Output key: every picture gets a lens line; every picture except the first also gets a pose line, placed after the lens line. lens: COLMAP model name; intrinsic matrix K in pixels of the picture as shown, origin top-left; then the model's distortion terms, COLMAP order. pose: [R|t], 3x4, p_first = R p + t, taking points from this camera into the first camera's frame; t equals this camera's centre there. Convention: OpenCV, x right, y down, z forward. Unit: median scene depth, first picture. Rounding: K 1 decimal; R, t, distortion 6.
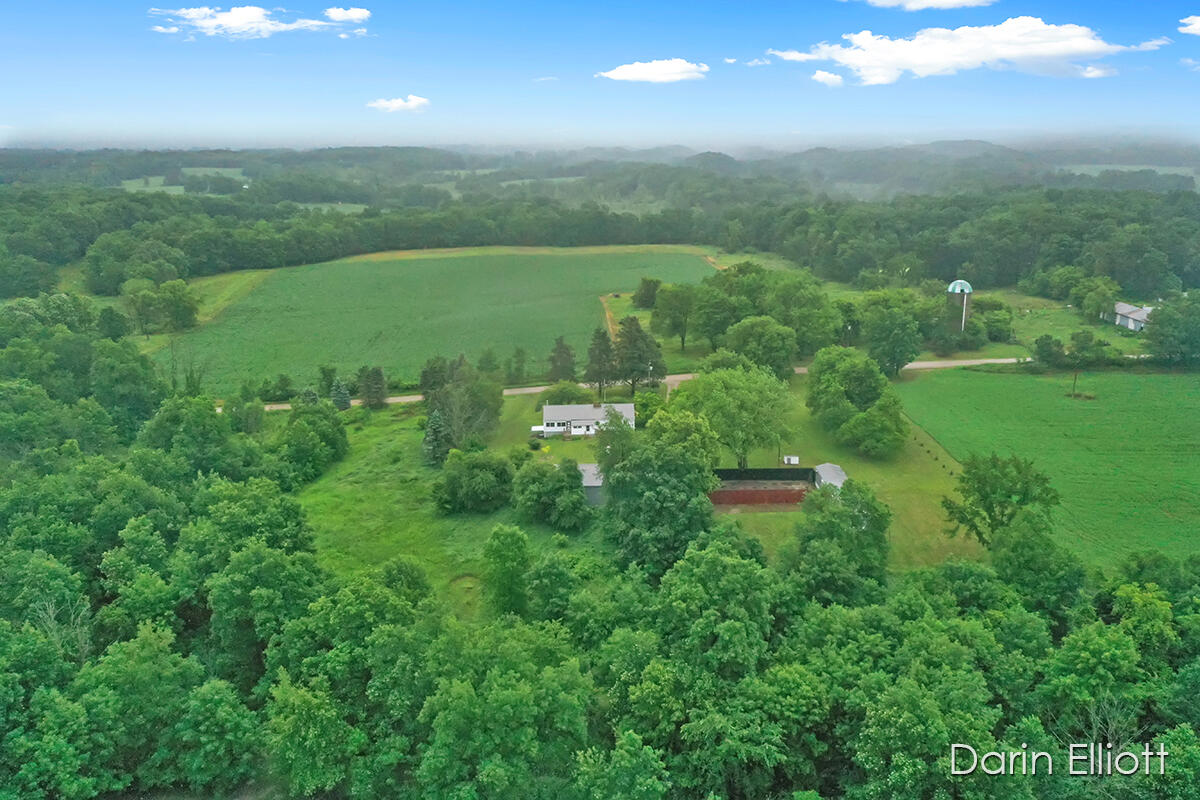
lens RADIAL K [[962.5, 0, 598.8], [0, 962.5, 382.1], [0, 0, 1]] dist [0.028617, 0.000523]
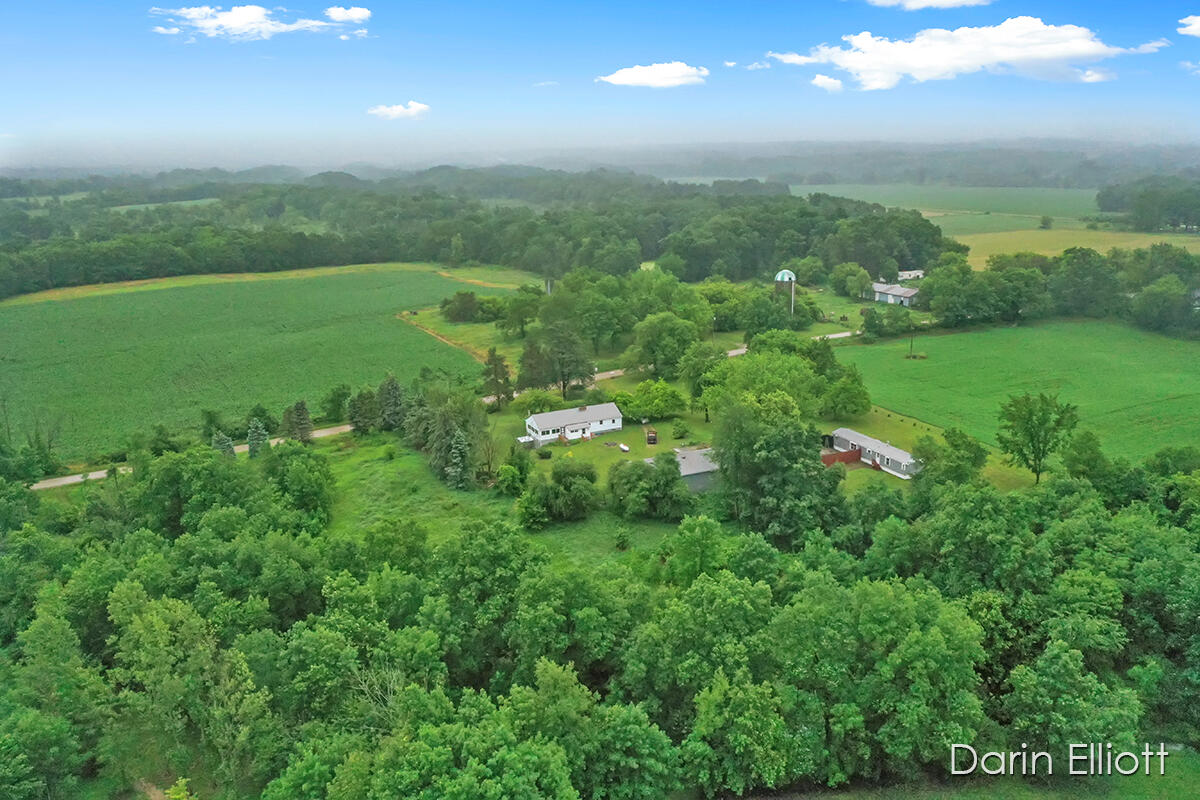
lens RADIAL K [[959.4, 0, 600.0], [0, 959.4, 400.0], [0, 0, 1]] dist [0.052581, 0.000150]
pose [[0.911071, -0.114754, 0.395956, -0.325415], [0.115777, 0.993045, 0.021403, -0.003200], [-0.395658, 0.026342, 0.918020, 0.058585]]
